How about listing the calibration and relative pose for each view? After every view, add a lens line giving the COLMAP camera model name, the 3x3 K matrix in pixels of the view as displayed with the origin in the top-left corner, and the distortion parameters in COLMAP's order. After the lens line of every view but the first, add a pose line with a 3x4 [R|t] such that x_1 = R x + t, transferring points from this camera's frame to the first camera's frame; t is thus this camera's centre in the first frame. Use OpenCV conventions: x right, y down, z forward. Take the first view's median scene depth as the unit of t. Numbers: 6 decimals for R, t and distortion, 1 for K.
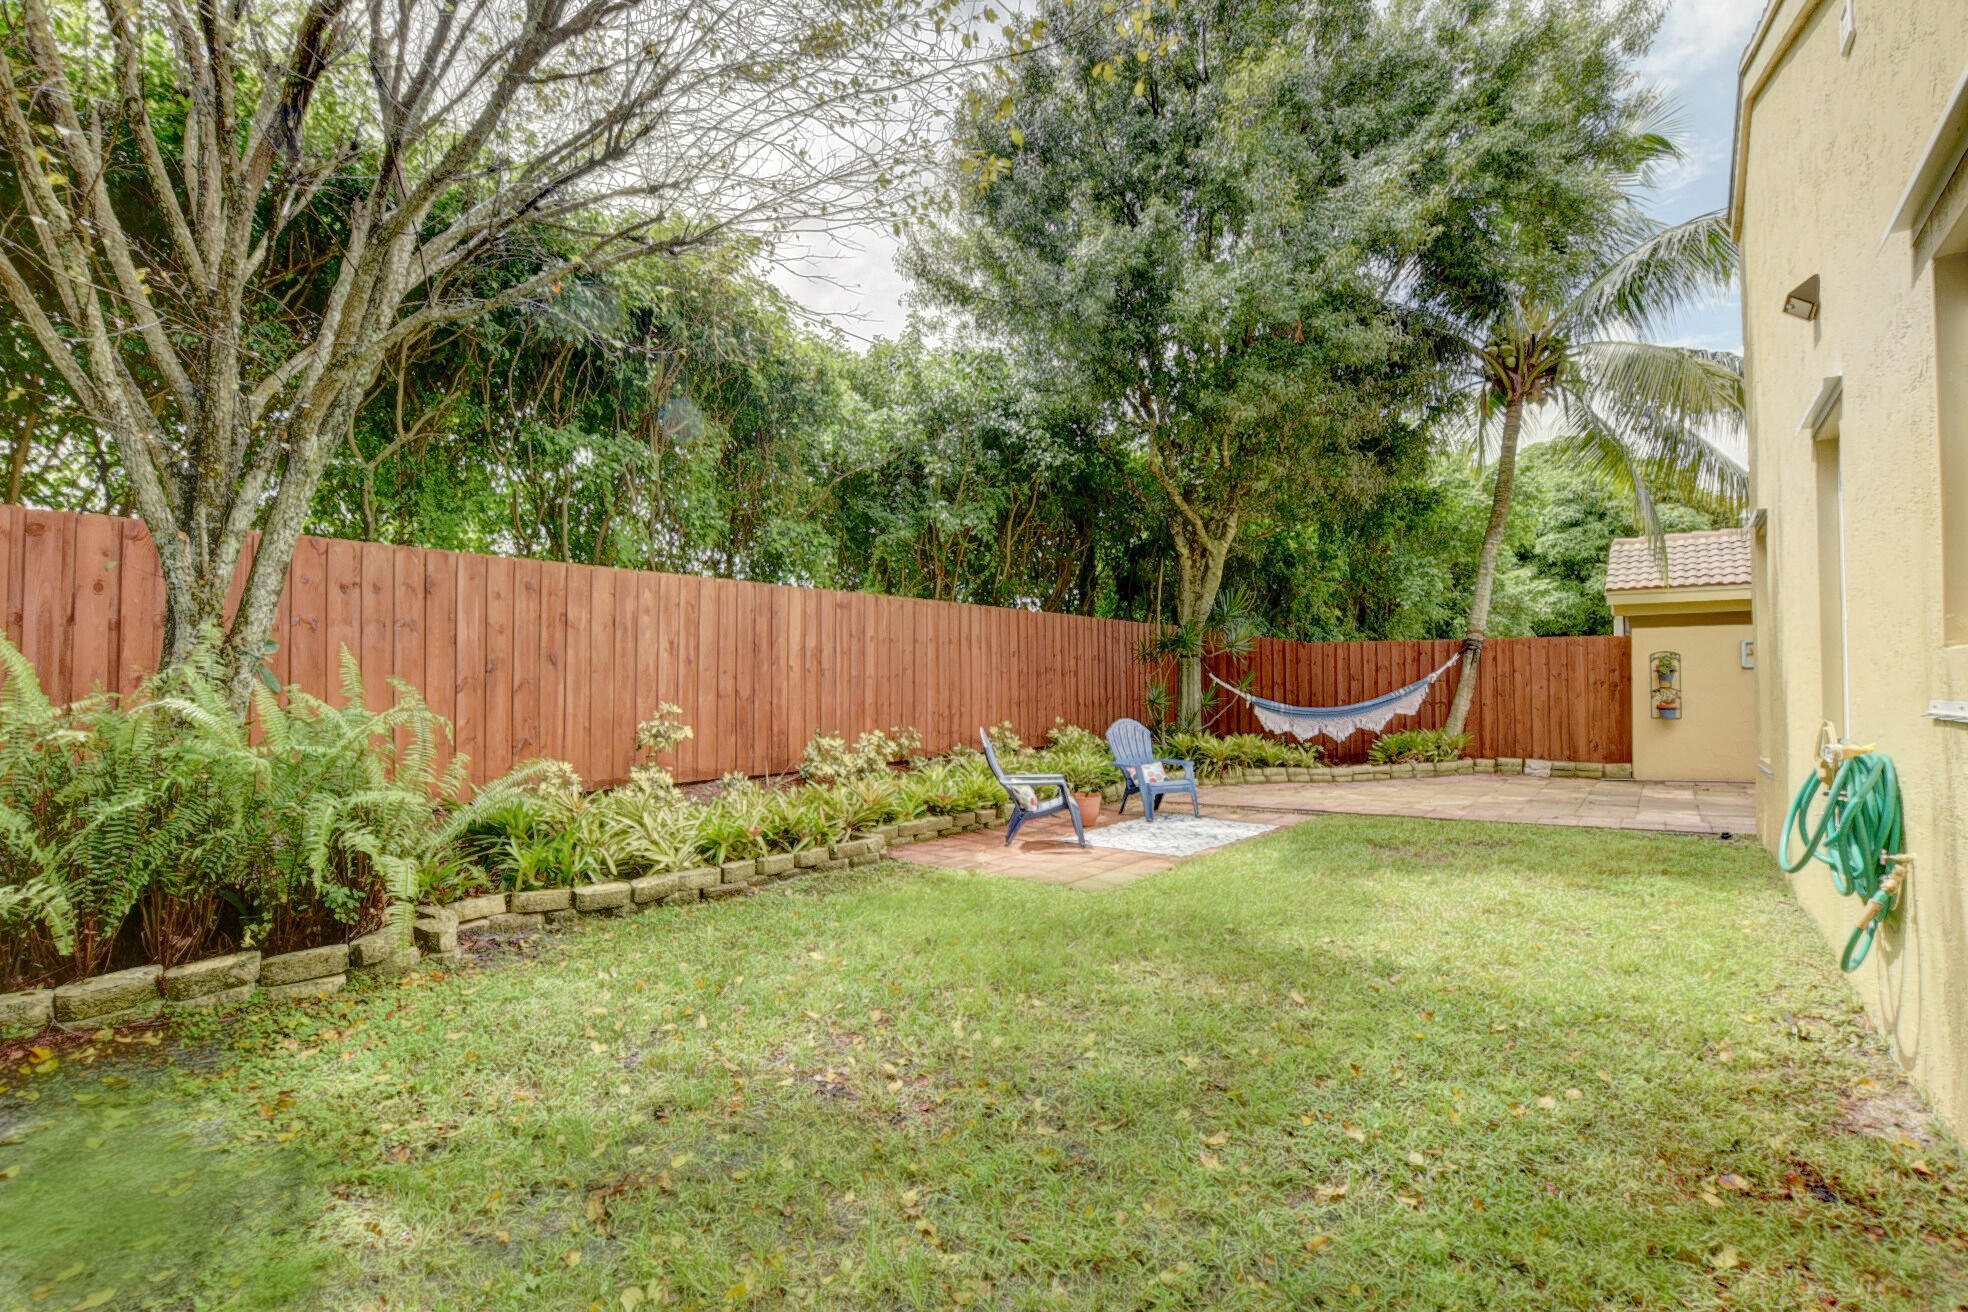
lens RADIAL K [[866.1, 0, 991.2], [0, 866.1, 667.8], [0, 0, 1]] dist [-0.039281, 0.006934]
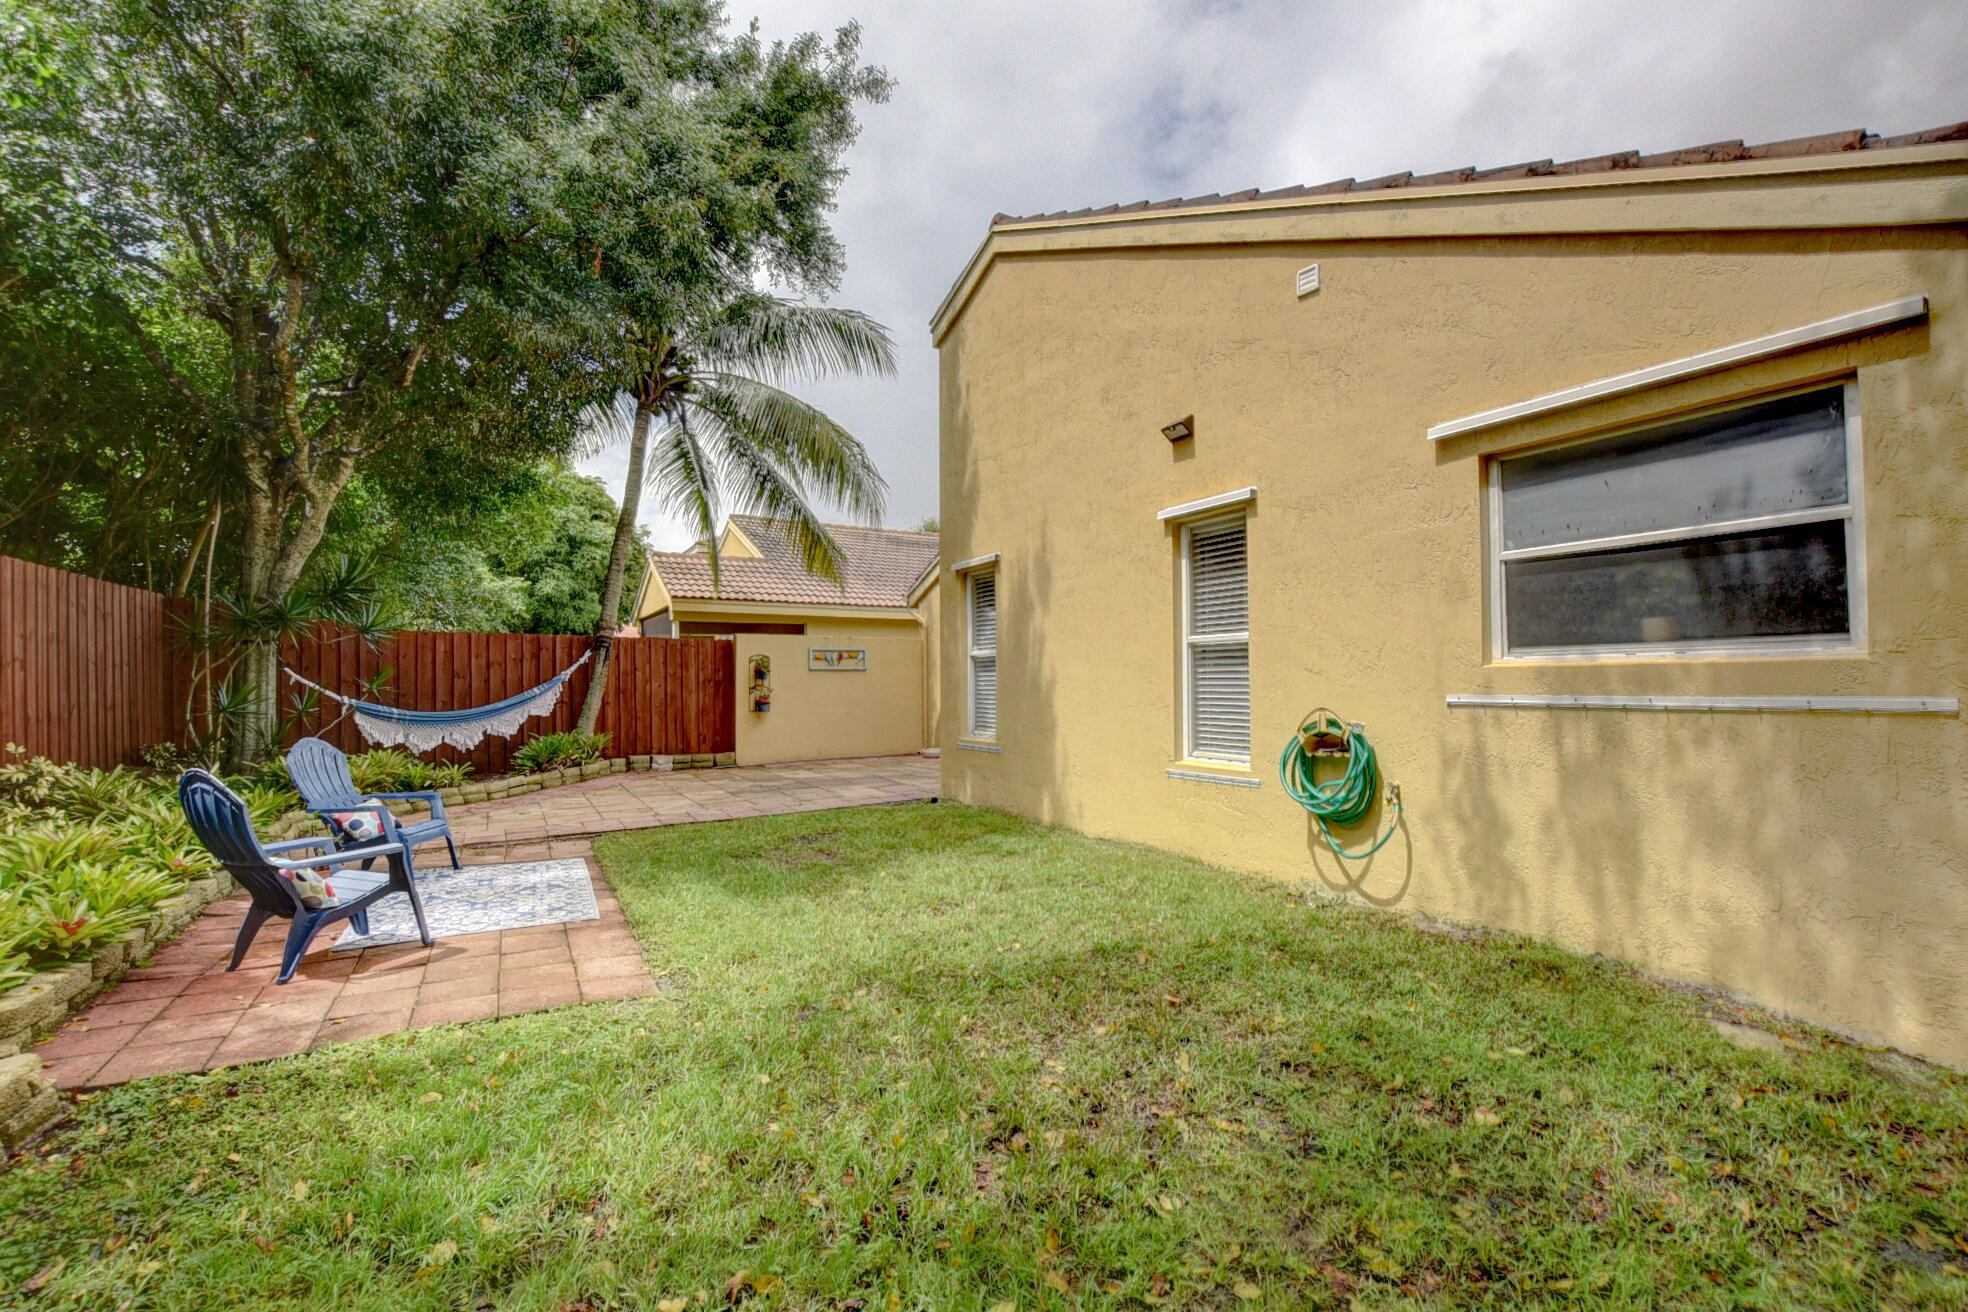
lens RADIAL K [[866.1, 0, 991.2], [0, 866.1, 667.8], [0, 0, 1]] dist [-0.039281, 0.006934]
pose [[0.368490, 0.013895, 0.929528, -0.186884], [-0.017880, 0.999809, -0.007857, 0.002367], [-0.929460, -0.013724, 0.368668, 0.236753]]
